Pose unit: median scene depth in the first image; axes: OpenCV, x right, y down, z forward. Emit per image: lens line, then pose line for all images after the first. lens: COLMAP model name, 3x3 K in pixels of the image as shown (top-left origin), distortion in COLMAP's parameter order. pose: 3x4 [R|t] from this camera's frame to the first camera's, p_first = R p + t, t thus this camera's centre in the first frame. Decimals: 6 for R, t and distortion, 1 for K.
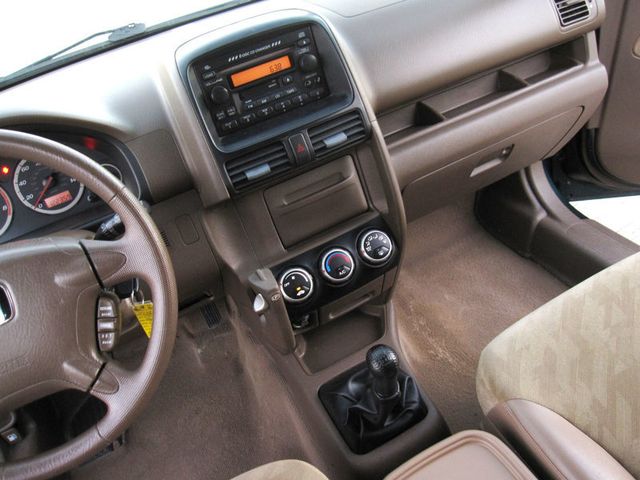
lens RADIAL K [[529.6, 0, 329.1], [0, 529.6, 231.6], [0, 0, 1]] dist [-0.082351, 0.047757]
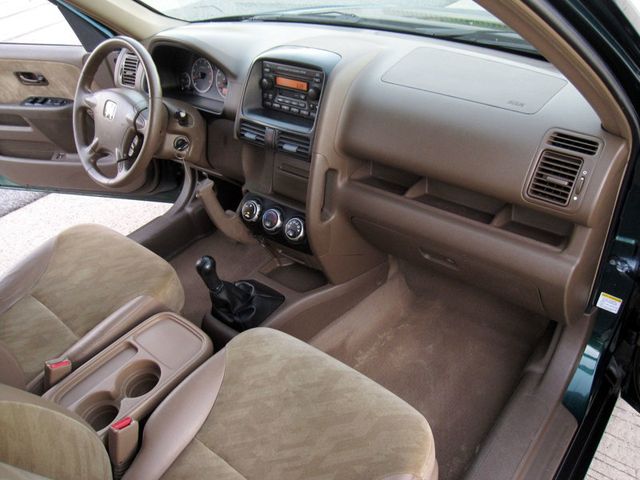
lens RADIAL K [[529.6, 0, 329.1], [0, 529.6, 231.6], [0, 0, 1]] dist [-0.082351, 0.047757]
pose [[0.420861, 0.644386, -0.638469, 1.120602], [-0.540522, 0.743384, 0.393976, -0.622230], [0.728500, 0.179297, 0.661166, 0.147418]]
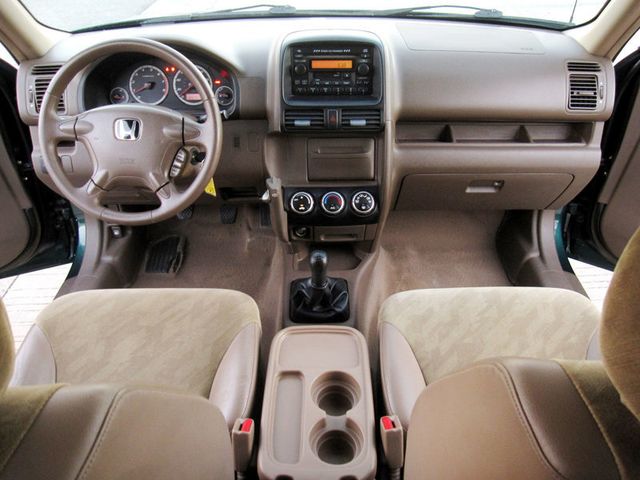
lens RADIAL K [[529.6, 0, 329.1], [0, 529.6, 231.6], [0, 0, 1]] dist [-0.082351, 0.047757]
pose [[0.882694, 0.403930, -0.240194, 0.422878], [-0.398358, 0.914274, 0.073583, 0.034314], [0.249325, 0.030732, 0.967932, -0.475152]]
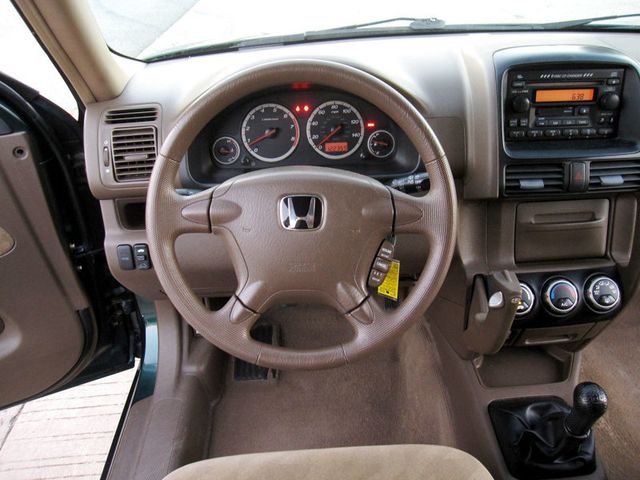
lens RADIAL K [[529.6, 0, 329.1], [0, 529.6, 231.6], [0, 0, 1]] dist [-0.082351, 0.047757]
pose [[0.904176, 0.350443, -0.244246, -0.198505], [-0.357408, 0.933799, 0.016719, 0.096247], [0.233935, 0.072179, 0.969569, -0.094111]]
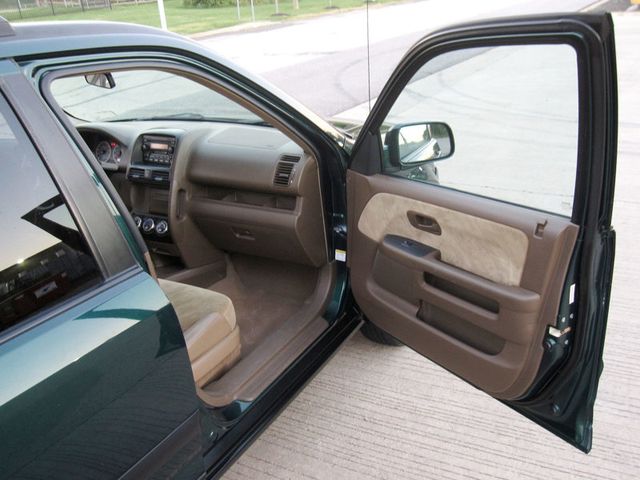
lens RADIAL K [[614.9, 0, 320.0], [0, 614.9, 240.0], [0, 0, 1]] dist [-0.089104, 0.000031]
pose [[0.554083, 0.455457, -0.696815, 2.666941], [-0.537834, 0.834758, 0.117953, -0.697212], [0.635394, 0.309416, 0.707486, -0.540193]]
